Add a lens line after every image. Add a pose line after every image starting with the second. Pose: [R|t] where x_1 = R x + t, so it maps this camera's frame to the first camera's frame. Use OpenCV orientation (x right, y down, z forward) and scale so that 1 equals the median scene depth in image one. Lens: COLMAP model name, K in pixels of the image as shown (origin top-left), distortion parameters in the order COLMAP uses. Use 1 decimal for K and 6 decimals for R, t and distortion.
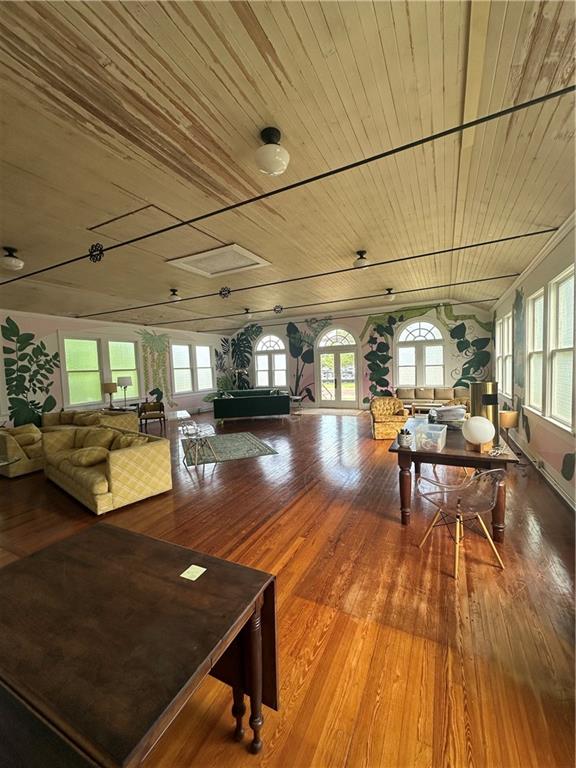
lens RADIAL K [[308.1, 0, 289.2], [0, 308.1, 385.1], [0, 0, 1]] dist [-0.000056, -0.000003]
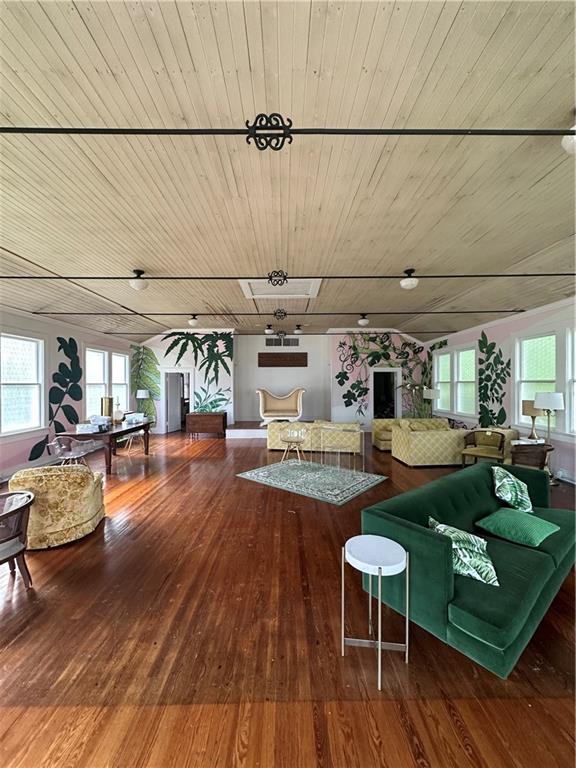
lens RADIAL K [[308.1, 0, 288.0], [0, 308.1, 384.9], [0, 0, 1]] dist [-0.000056, -0.000003]
pose [[-0.888129, 0.040757, -0.457784, 0.209139], [0.008600, 0.997360, 0.072111, -0.107864], [0.459514, 0.060107, -0.886134, 1.575056]]
